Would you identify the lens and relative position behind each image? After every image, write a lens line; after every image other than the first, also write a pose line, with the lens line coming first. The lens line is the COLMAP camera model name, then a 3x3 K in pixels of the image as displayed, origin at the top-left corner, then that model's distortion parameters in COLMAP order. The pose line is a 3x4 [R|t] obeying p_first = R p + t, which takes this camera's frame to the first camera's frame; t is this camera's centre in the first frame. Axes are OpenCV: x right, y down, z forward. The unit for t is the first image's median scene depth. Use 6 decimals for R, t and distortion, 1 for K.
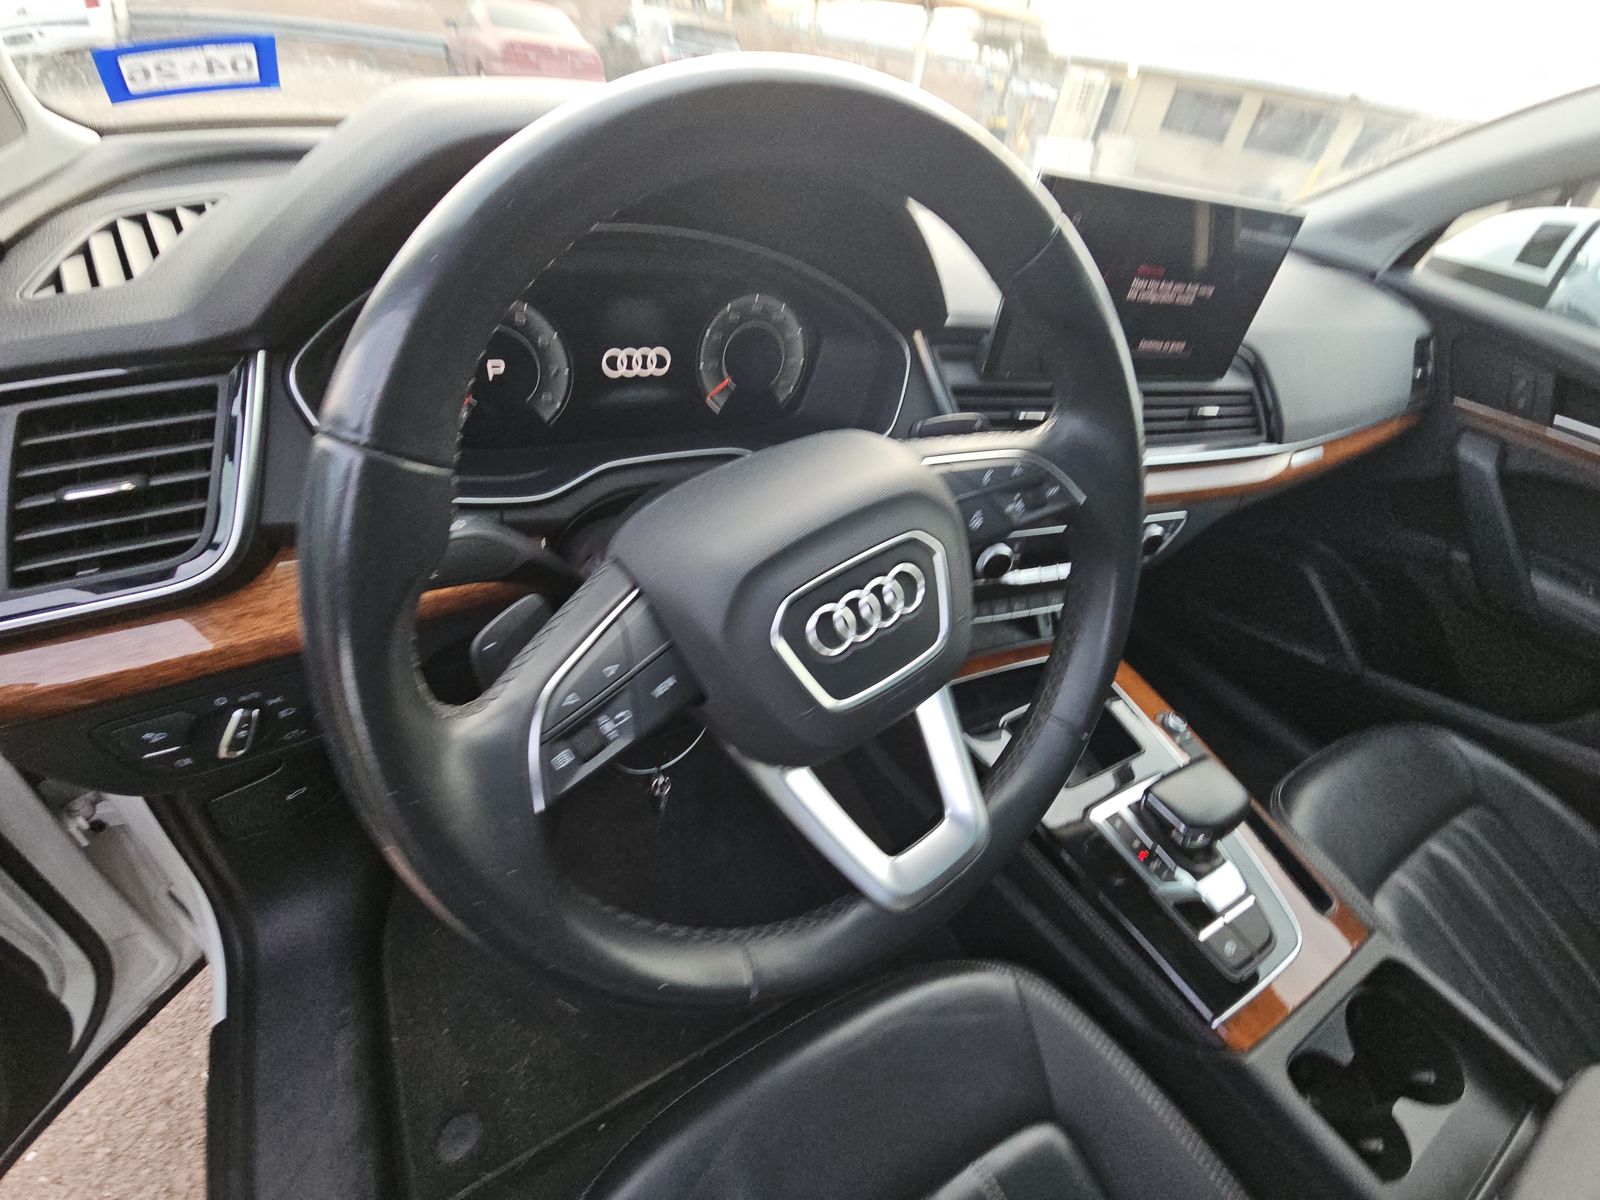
lens RADIAL K [[640.2, 0, 800.0], [0, 640.2, 600.0], [0, 0, 1]] dist [0.026275, -0.019815]
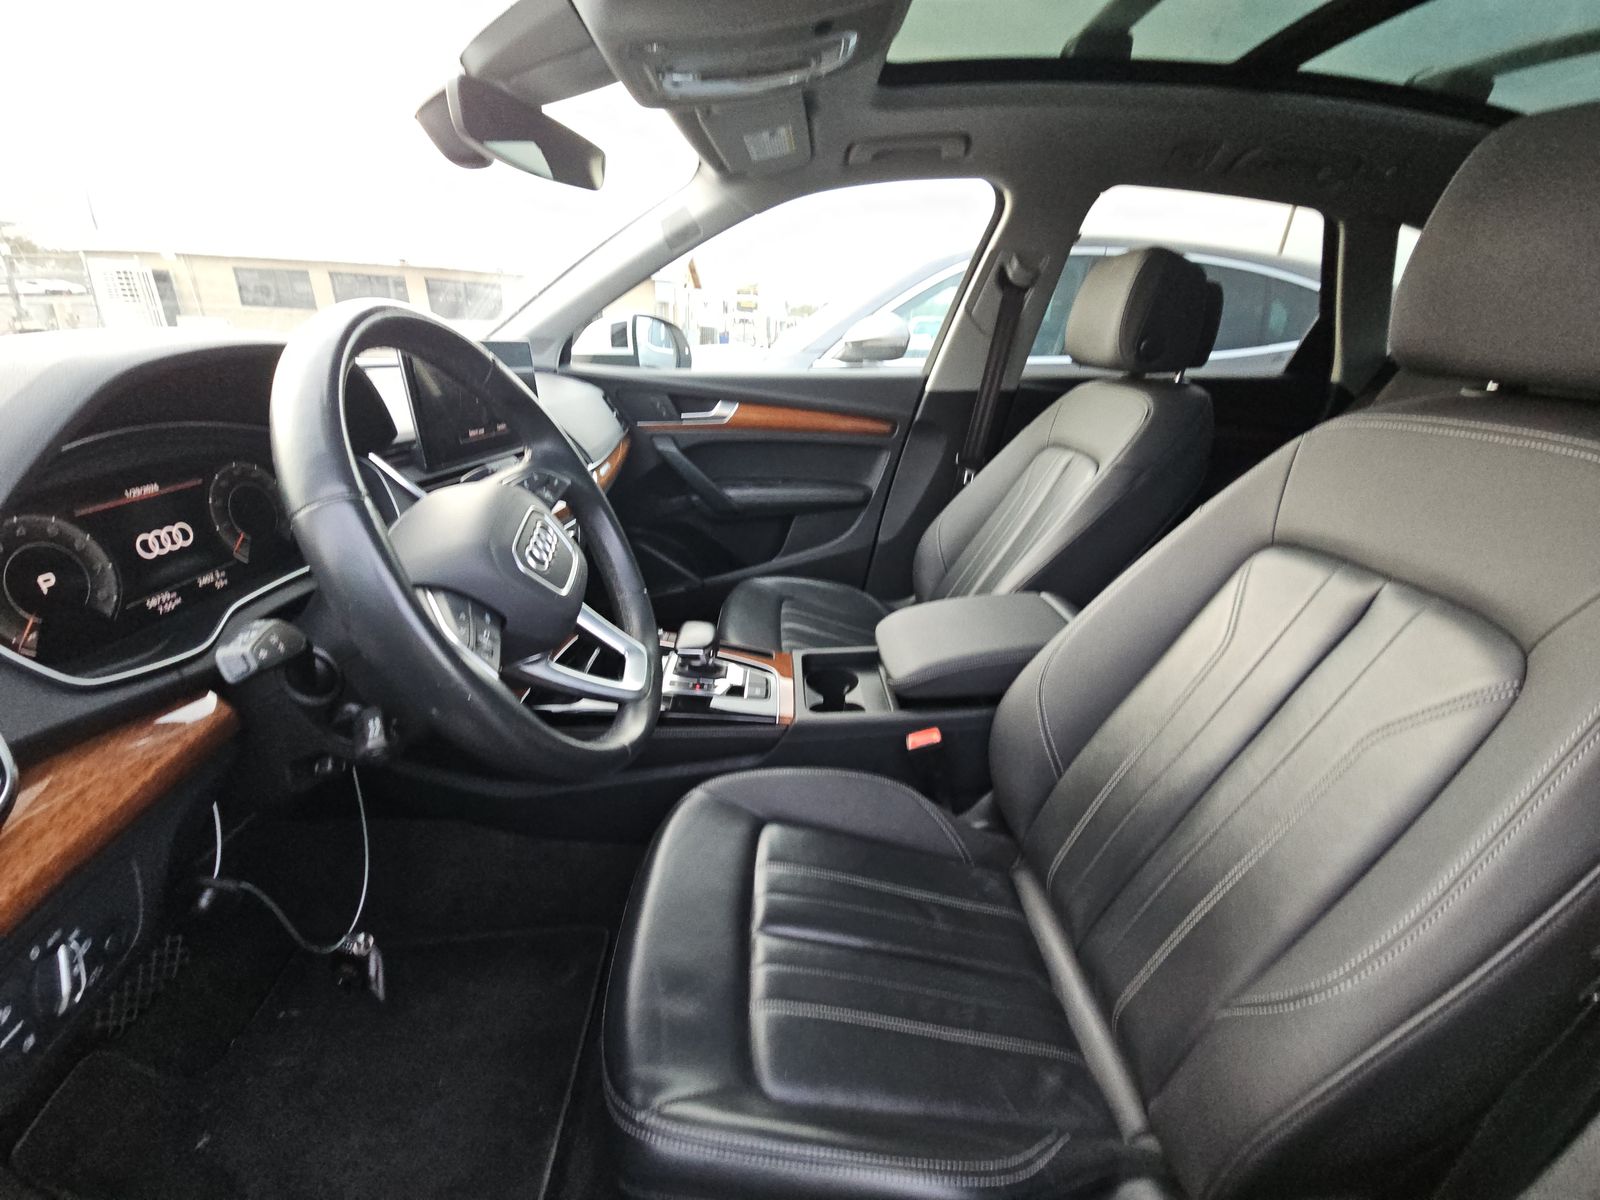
lens RADIAL K [[660.4, 0, 800.0], [0, 660.4, 600.0], [0, 0, 1]] dist [0.033091, -0.015057]
pose [[0.455020, -0.448560, 0.769254, -0.627432], [0.590846, 0.798393, 0.116060, 0.201240], [-0.666227, 0.401701, 0.628314, -0.371686]]
